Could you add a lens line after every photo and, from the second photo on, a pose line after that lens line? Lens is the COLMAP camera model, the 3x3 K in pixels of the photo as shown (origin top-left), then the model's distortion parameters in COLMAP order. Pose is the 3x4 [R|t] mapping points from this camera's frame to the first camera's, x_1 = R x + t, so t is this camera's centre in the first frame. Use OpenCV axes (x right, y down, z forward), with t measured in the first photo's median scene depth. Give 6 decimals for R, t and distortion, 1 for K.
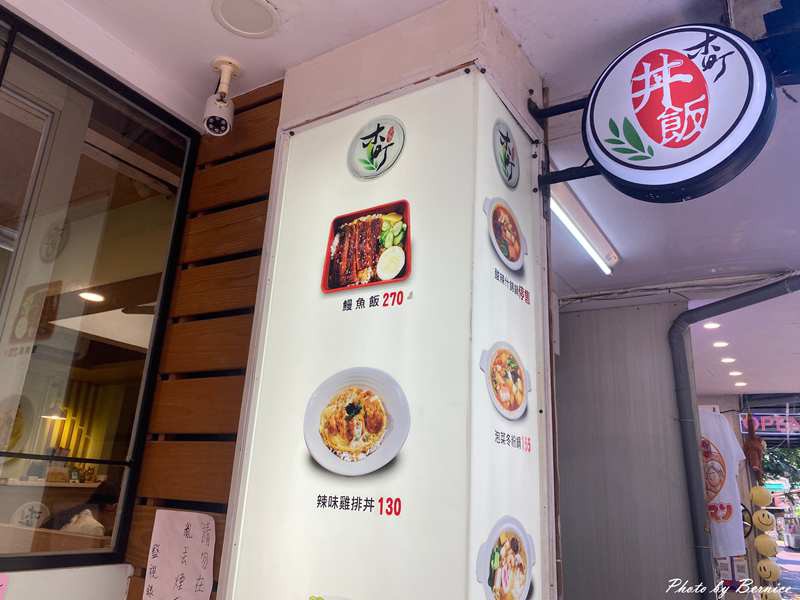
lens RADIAL K [[608.1, 0, 398.5], [0, 608.1, 292.5], [0, 0, 1]] dist [0.030320, -0.007119]
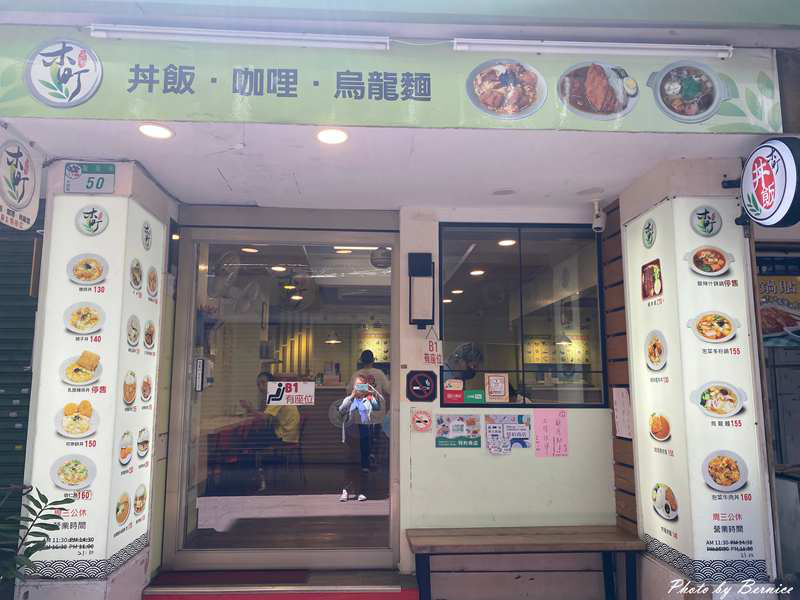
lens RADIAL K [[608.1, 0, 397.2], [0, 608.1, 301.0], [0, 0, 1]] dist [0.030320, -0.007119]
pose [[0.580997, -0.167829, -0.796414, 1.305662], [0.285643, 0.958314, 0.006435, -0.301736], [0.762135, -0.231229, 0.604718, -1.283181]]
